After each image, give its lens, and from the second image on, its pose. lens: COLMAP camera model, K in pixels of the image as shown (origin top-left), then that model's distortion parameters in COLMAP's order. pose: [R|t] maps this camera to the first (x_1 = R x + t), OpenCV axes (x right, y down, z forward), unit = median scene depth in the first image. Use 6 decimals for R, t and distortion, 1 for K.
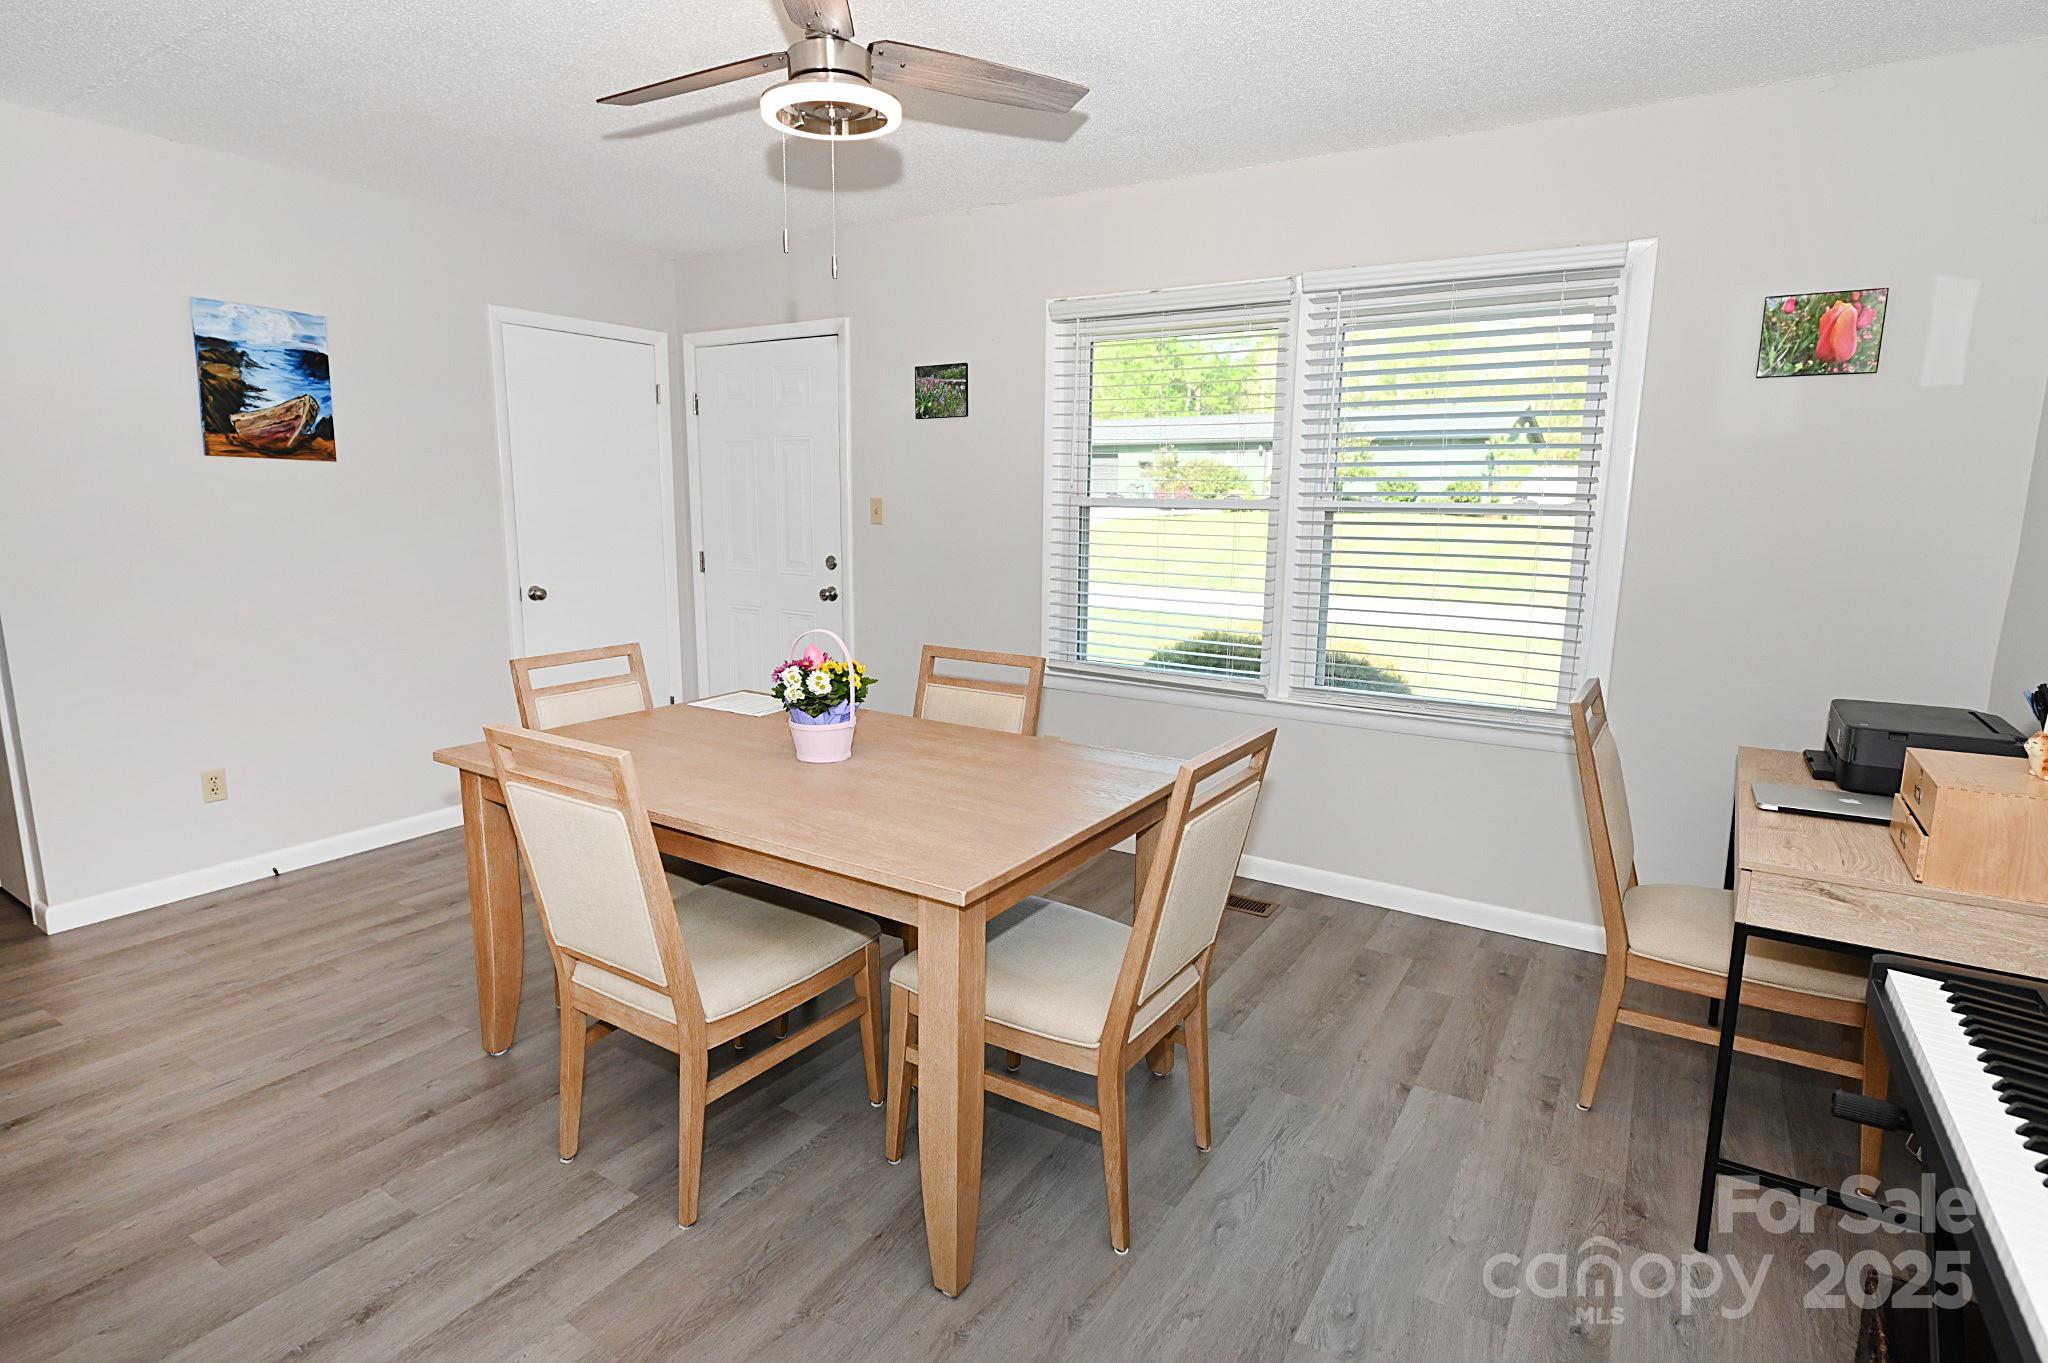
lens RADIAL K [[1041.8, 0, 1018.1], [0, 1041.8, 681.5], [0, 0, 1]] dist [-0.003547, -0.002510]
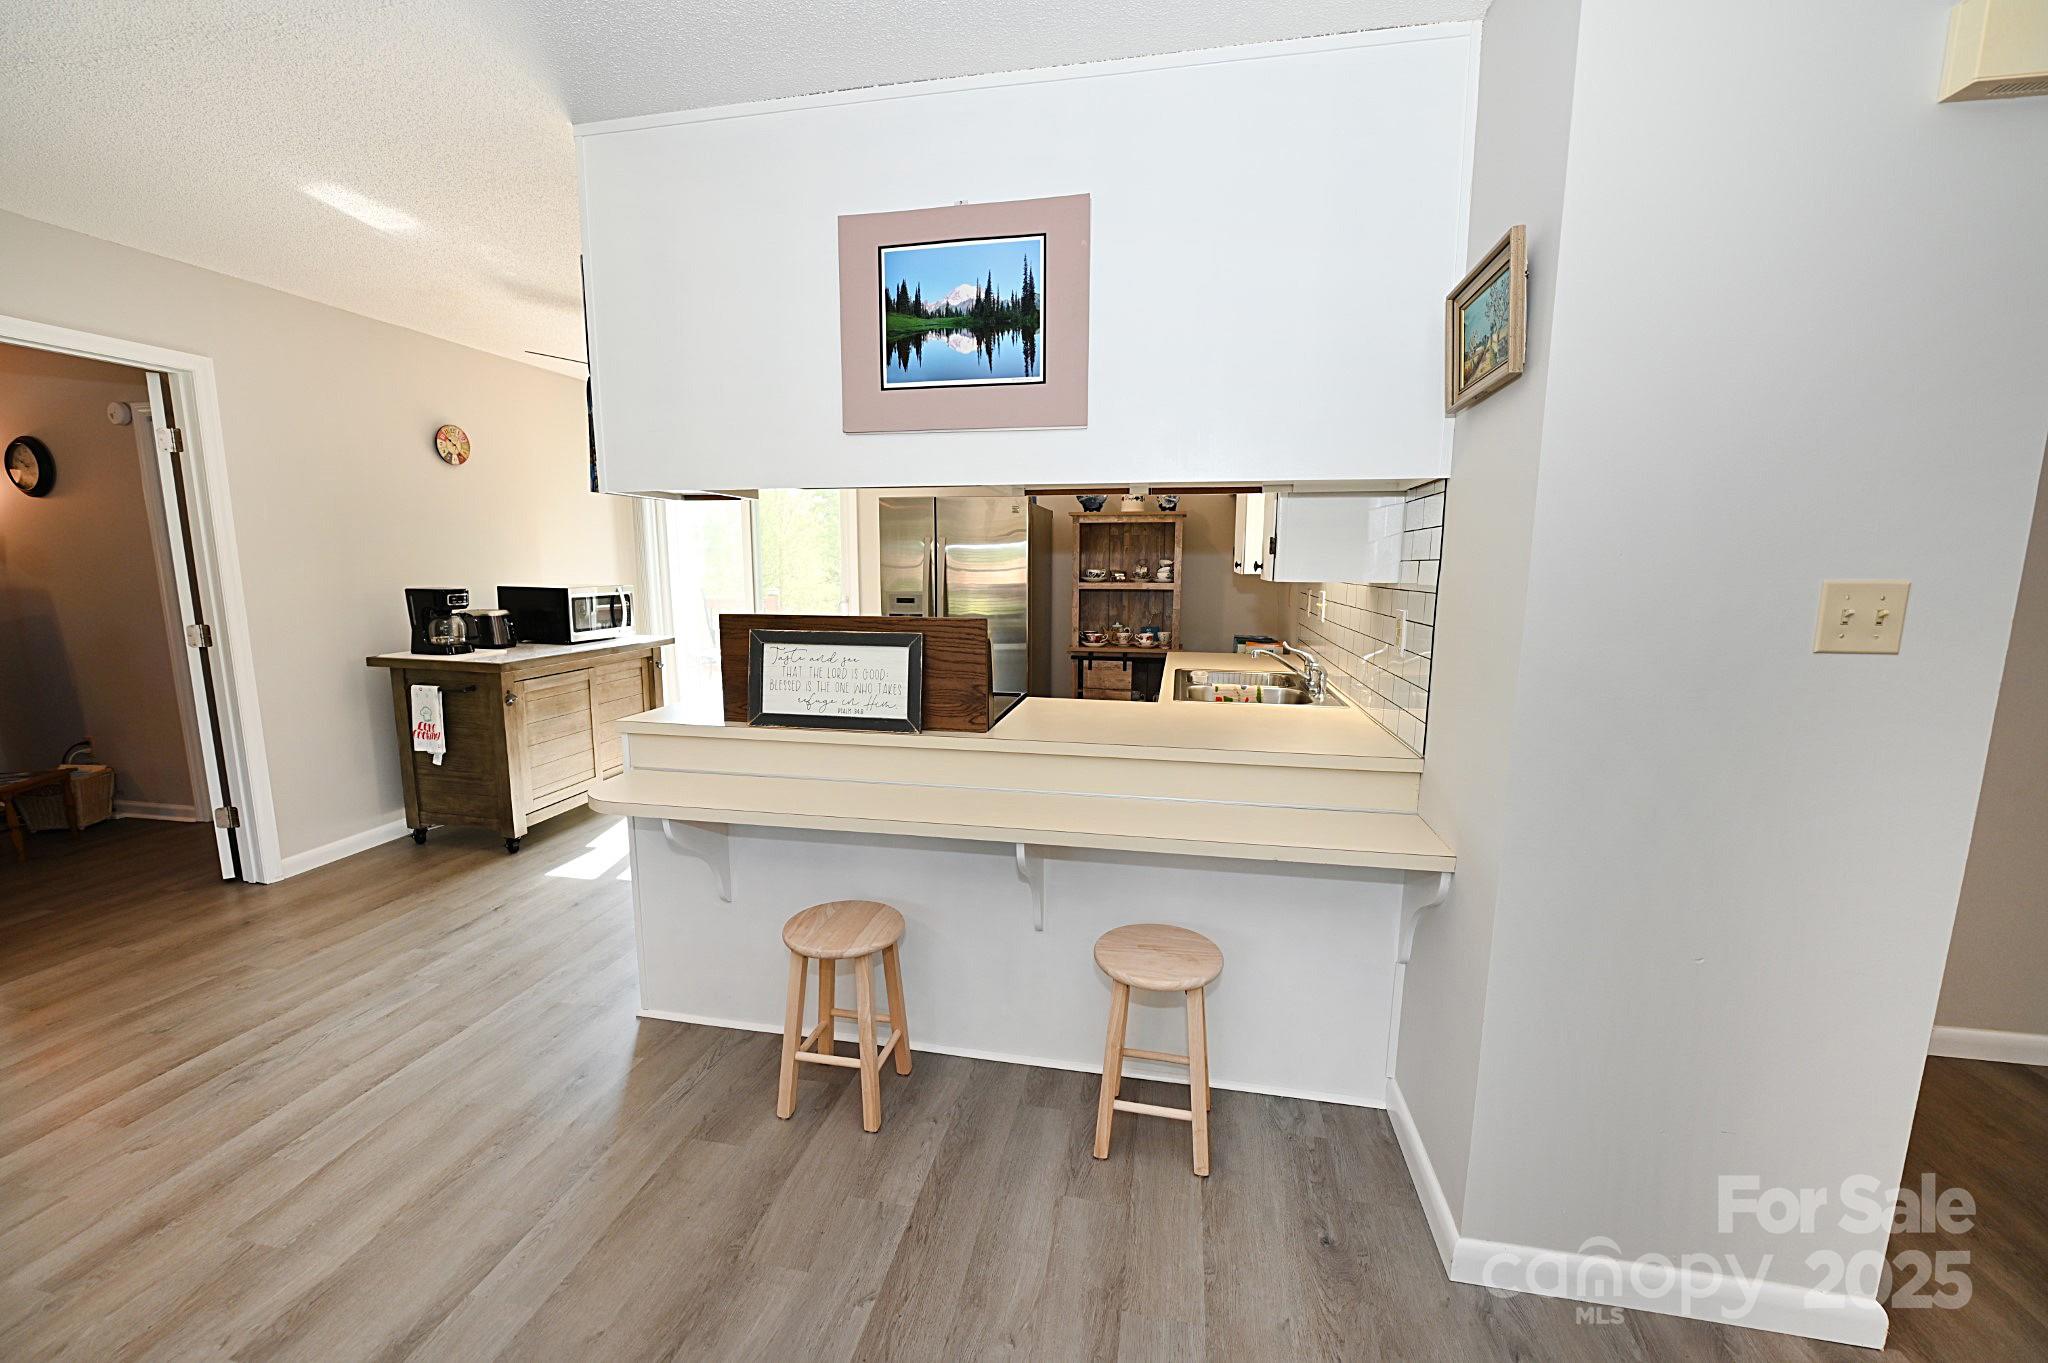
lens RADIAL K [[808.5, 0, 1021.6], [0, 808.5, 687.4], [0, 0, 1]] dist [-0.008208, -0.000666]
pose [[-0.930806, 0.040136, -0.363303, -0.648119], [-0.080351, 0.947170, 0.310504, -0.195092], [0.356572, 0.318210, -0.878407, 1.067866]]
